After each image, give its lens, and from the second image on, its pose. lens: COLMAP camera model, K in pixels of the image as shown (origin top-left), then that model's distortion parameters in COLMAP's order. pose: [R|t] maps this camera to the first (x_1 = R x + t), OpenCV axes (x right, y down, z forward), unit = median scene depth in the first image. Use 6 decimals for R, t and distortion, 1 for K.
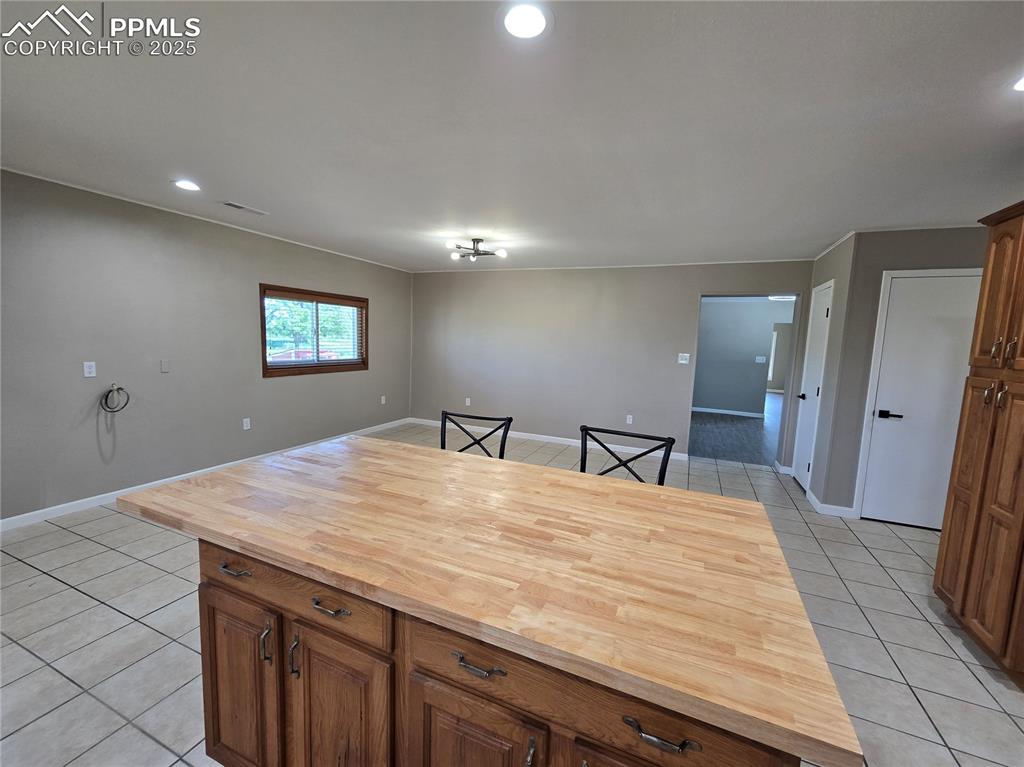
lens RADIAL K [[420.2, 0, 512.7], [0, 420.2, 384.7], [0, 0, 1]] dist [0.001580, 0.000016]
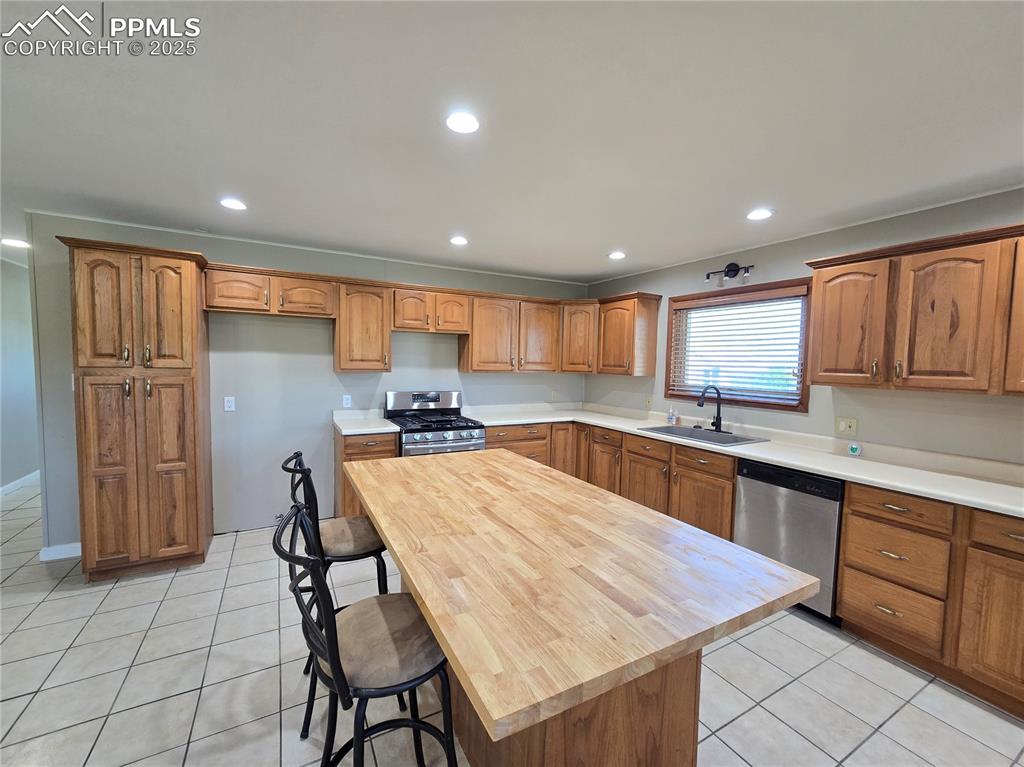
lens RADIAL K [[420.2, 0, 512.4], [0, 420.2, 385.7], [0, 0, 1]] dist [0.001580, 0.000016]
pose [[-0.790829, -0.089050, 0.605524, -0.842407], [0.015924, 0.986030, 0.165806, -0.253323], [-0.611830, 0.140766, -0.778363, 1.818286]]
